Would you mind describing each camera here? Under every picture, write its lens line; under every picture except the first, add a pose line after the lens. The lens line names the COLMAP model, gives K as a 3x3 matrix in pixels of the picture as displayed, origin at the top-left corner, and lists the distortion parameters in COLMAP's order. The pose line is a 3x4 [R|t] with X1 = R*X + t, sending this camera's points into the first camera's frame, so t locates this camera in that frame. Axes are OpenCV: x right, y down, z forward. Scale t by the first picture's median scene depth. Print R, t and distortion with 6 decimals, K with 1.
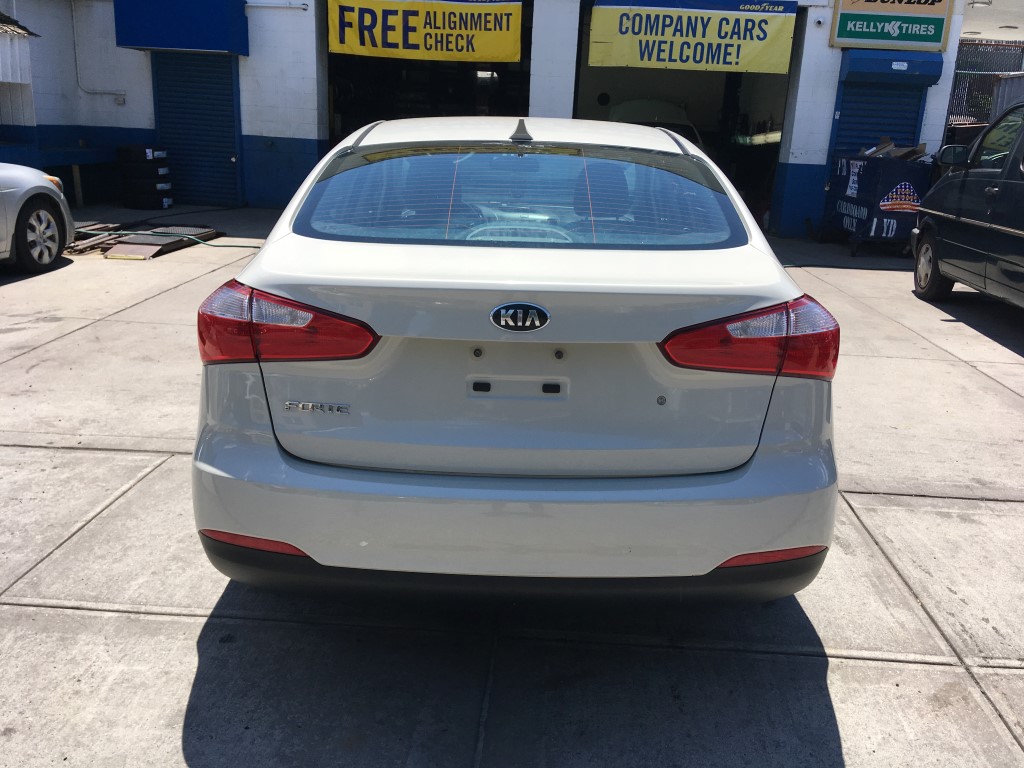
lens RADIAL K [[865.1, 0, 512.0], [0, 865.1, 384.0], [0, 0, 1]] dist [0.111133, -0.169058]
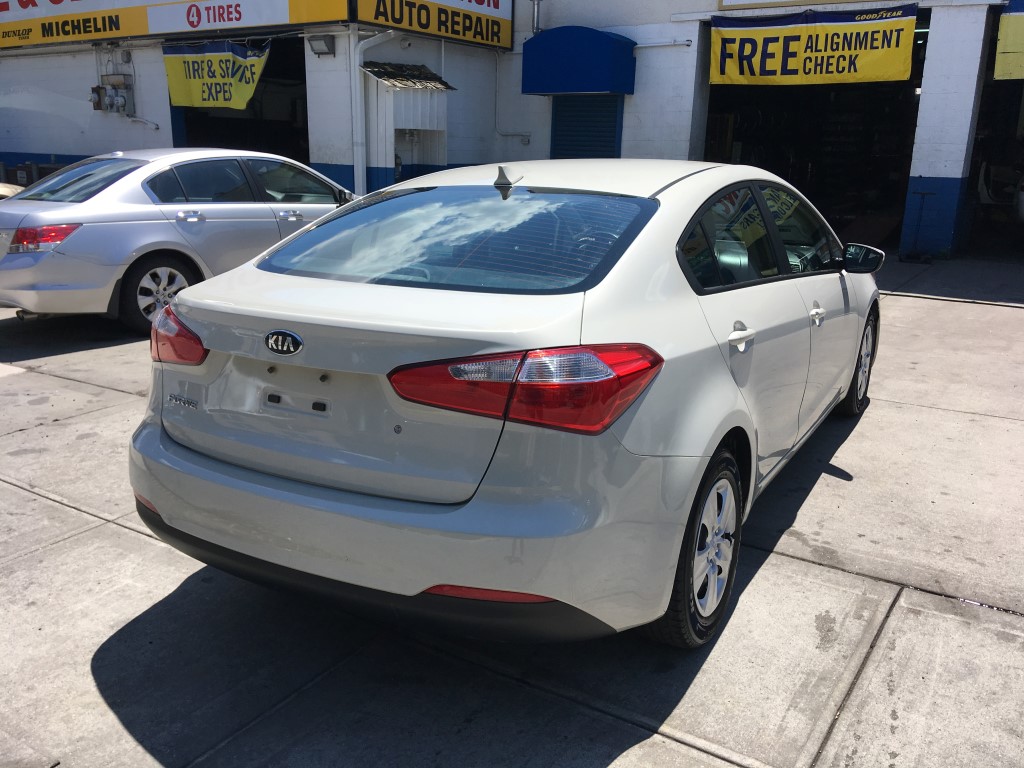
lens RADIAL K [[865.1, 0, 512.0], [0, 865.1, 384.0], [0, 0, 1]] dist [0.111133, -0.169058]
pose [[0.868180, 0.100997, -0.485864, 0.315128], [-0.114069, 0.993469, 0.002685, -0.021838], [0.482962, 0.053092, 0.874030, 0.042831]]
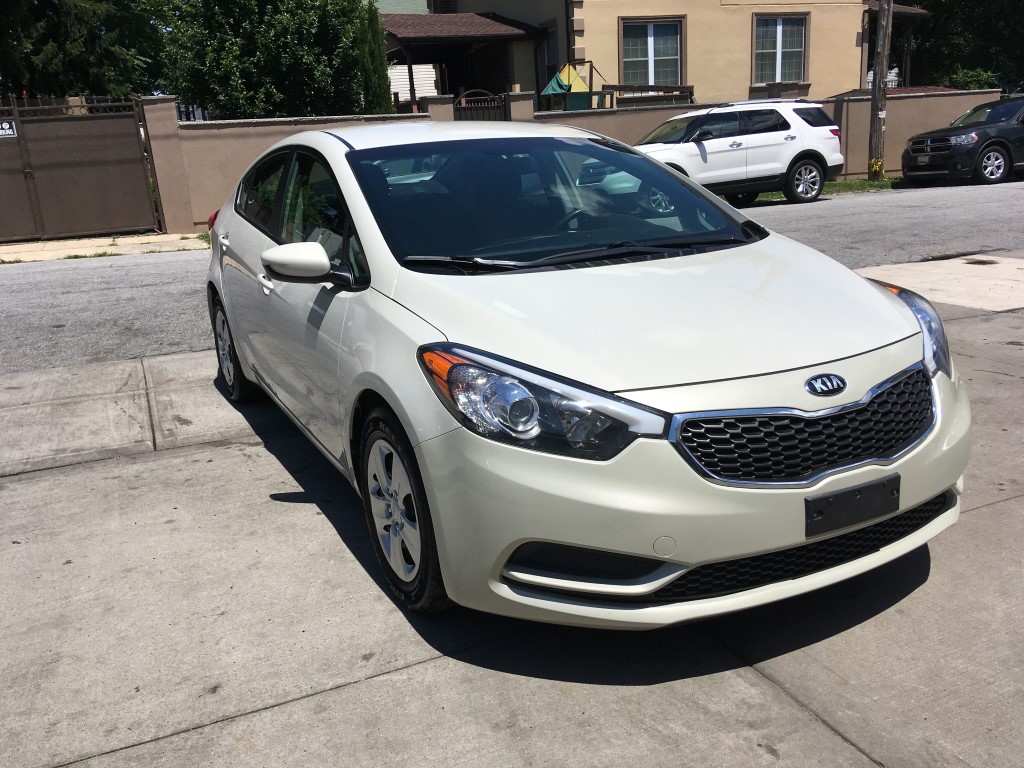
lens RADIAL K [[865.1, 0, 512.0], [0, 865.1, 384.0], [0, 0, 1]] dist [0.111133, -0.169058]
pose [[-0.882671, 0.138200, -0.449214, 0.334080], [-0.110286, 0.868200, 0.483804, -0.401616], [0.456869, 0.476582, -0.751093, 1.458595]]
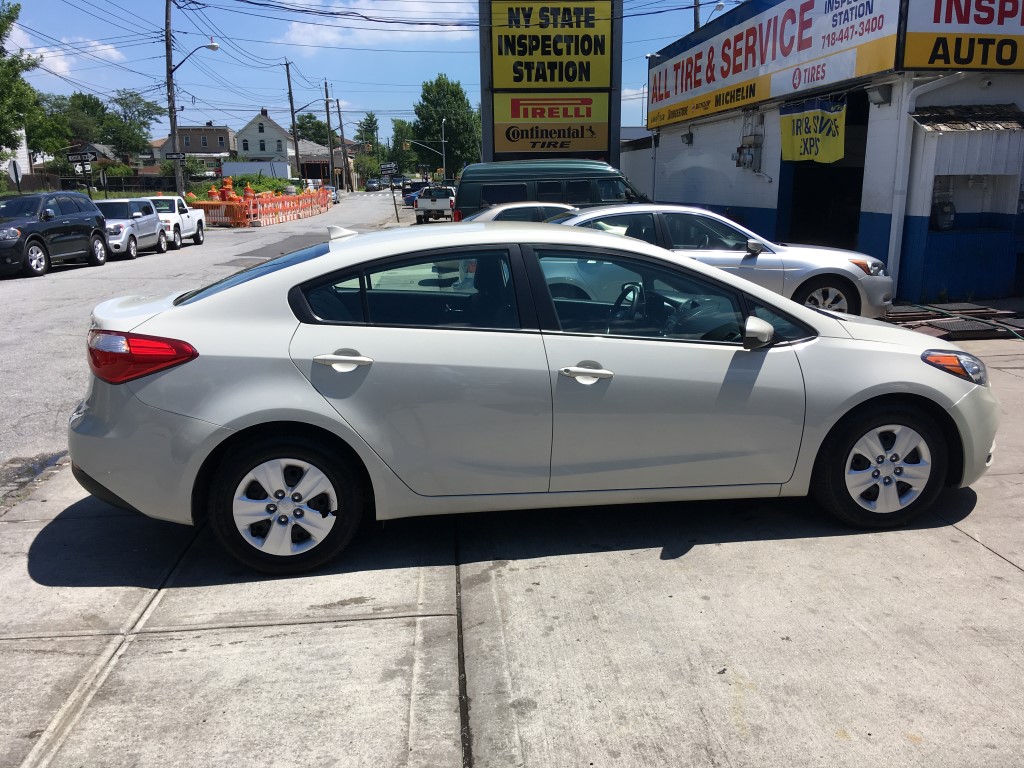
lens RADIAL K [[865.1, 0, 512.0], [0, 865.1, 384.0], [0, 0, 1]] dist [0.111133, -0.169058]
pose [[0.154960, 0.177457, -0.971852, 0.885733], [-0.261228, 0.956081, 0.132925, -0.177553], [0.952758, 0.233277, 0.194511, 0.586278]]
